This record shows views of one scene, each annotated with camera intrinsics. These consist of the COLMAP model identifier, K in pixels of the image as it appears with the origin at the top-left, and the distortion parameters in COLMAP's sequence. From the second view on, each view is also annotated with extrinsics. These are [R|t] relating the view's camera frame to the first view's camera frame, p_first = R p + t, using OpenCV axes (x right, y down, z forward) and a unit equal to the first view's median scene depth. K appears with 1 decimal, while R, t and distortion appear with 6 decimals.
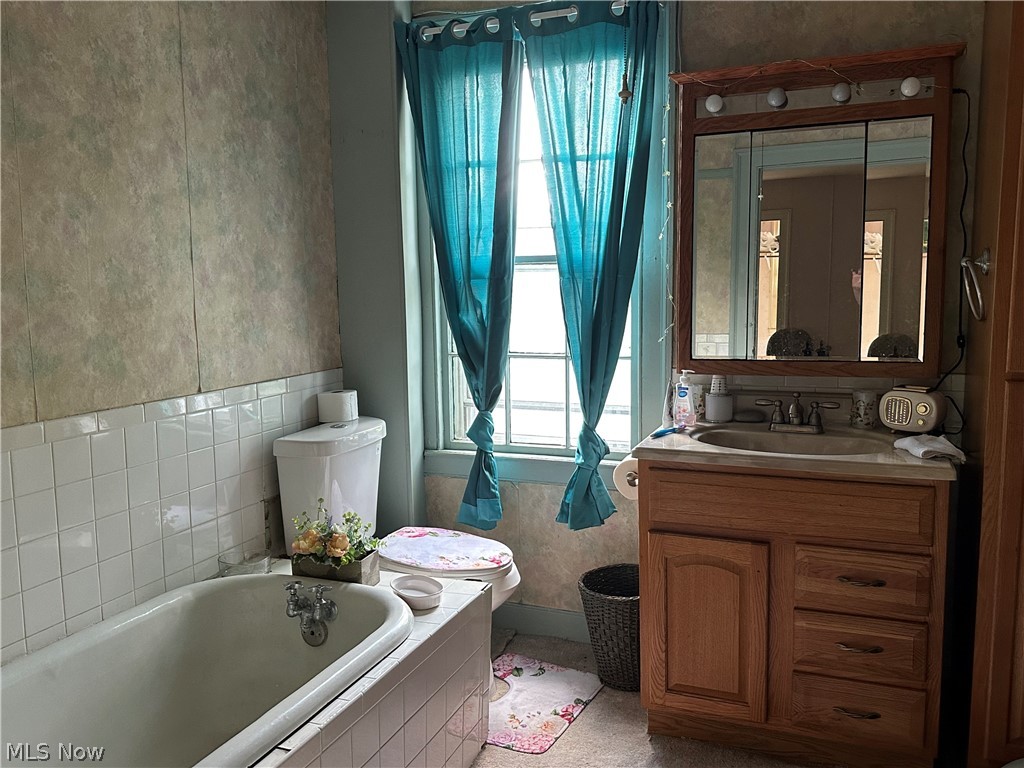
lens RADIAL K [[840.7, 0, 512.0], [0, 840.7, 384.0], [0, 0, 1]] dist [0.110348, -0.206132]
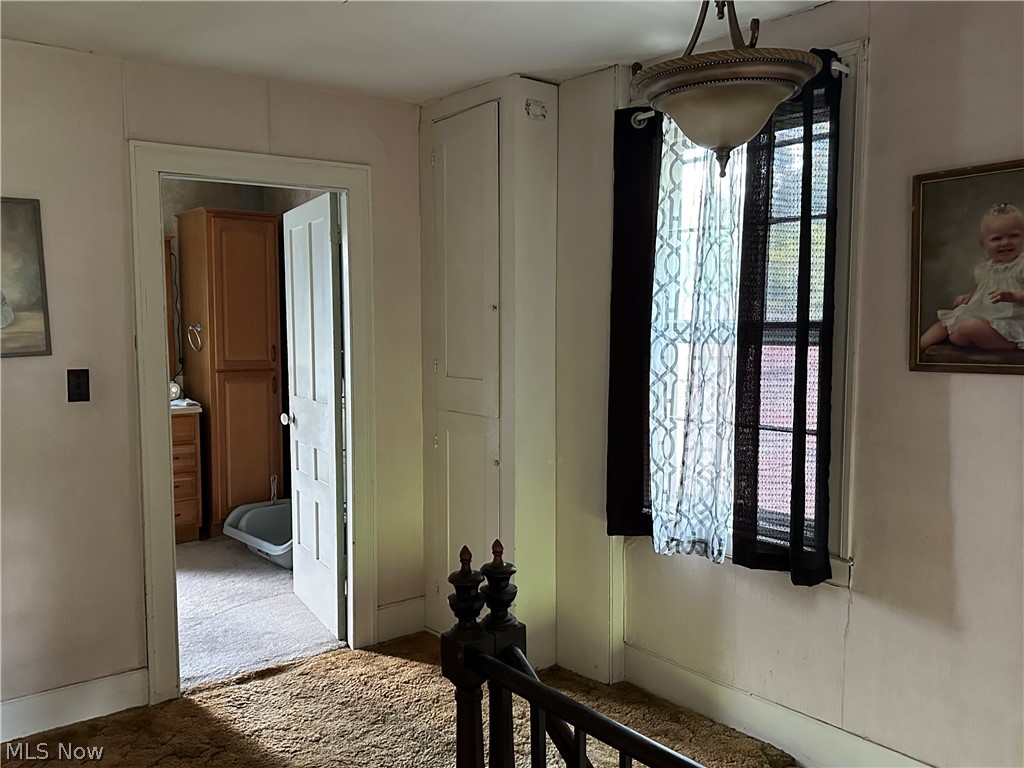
lens RADIAL K [[840.7, 0, 512.0], [0, 840.7, 384.0], [0, 0, 1]] dist [0.110348, -0.206132]
pose [[0.507418, -0.053748, 0.860022, -1.163095], [0.106213, 0.994343, -0.000524, 0.124493], [-0.855129, 0.091611, 0.510257, -1.082586]]
